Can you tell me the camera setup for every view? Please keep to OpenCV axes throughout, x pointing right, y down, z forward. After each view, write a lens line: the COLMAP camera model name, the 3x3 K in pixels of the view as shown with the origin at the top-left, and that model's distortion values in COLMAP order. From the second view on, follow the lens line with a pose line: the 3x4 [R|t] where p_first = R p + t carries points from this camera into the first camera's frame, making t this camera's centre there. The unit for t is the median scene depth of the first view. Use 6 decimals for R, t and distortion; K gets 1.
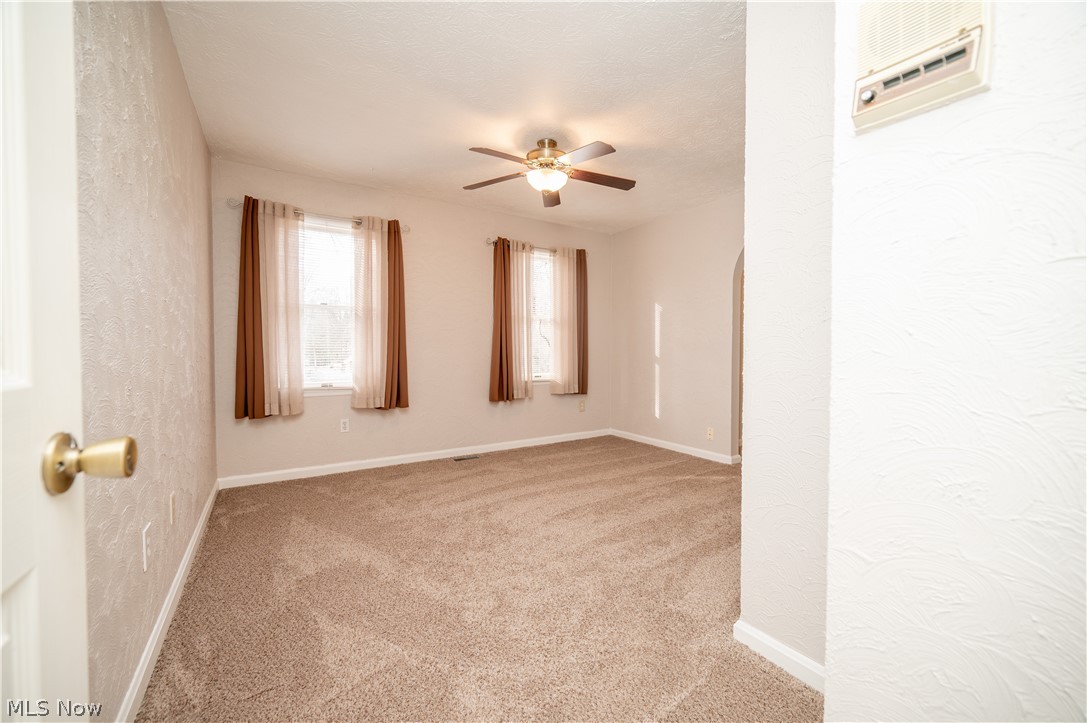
lens RADIAL K [[430.4, 0, 550.6], [0, 430.4, 360.5], [0, 0, 1]] dist [-0.003420, 0.000747]
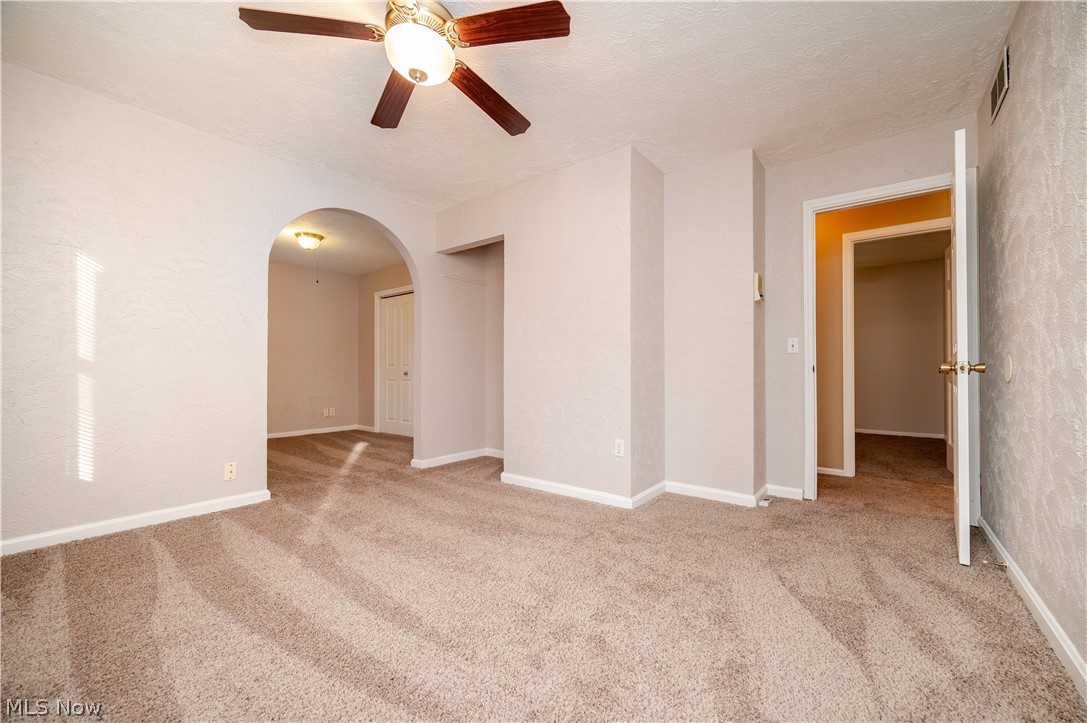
lens RADIAL K [[430.4, 0, 541.8], [0, 430.4, 363.8], [0, 0, 1]] dist [-0.003420, 0.000747]
pose [[-0.316092, 0.011249, 0.948662, -0.406132], [0.017773, 0.999824, -0.005934, 0.007985], [-0.948562, 0.014985, -0.316236, 0.655214]]
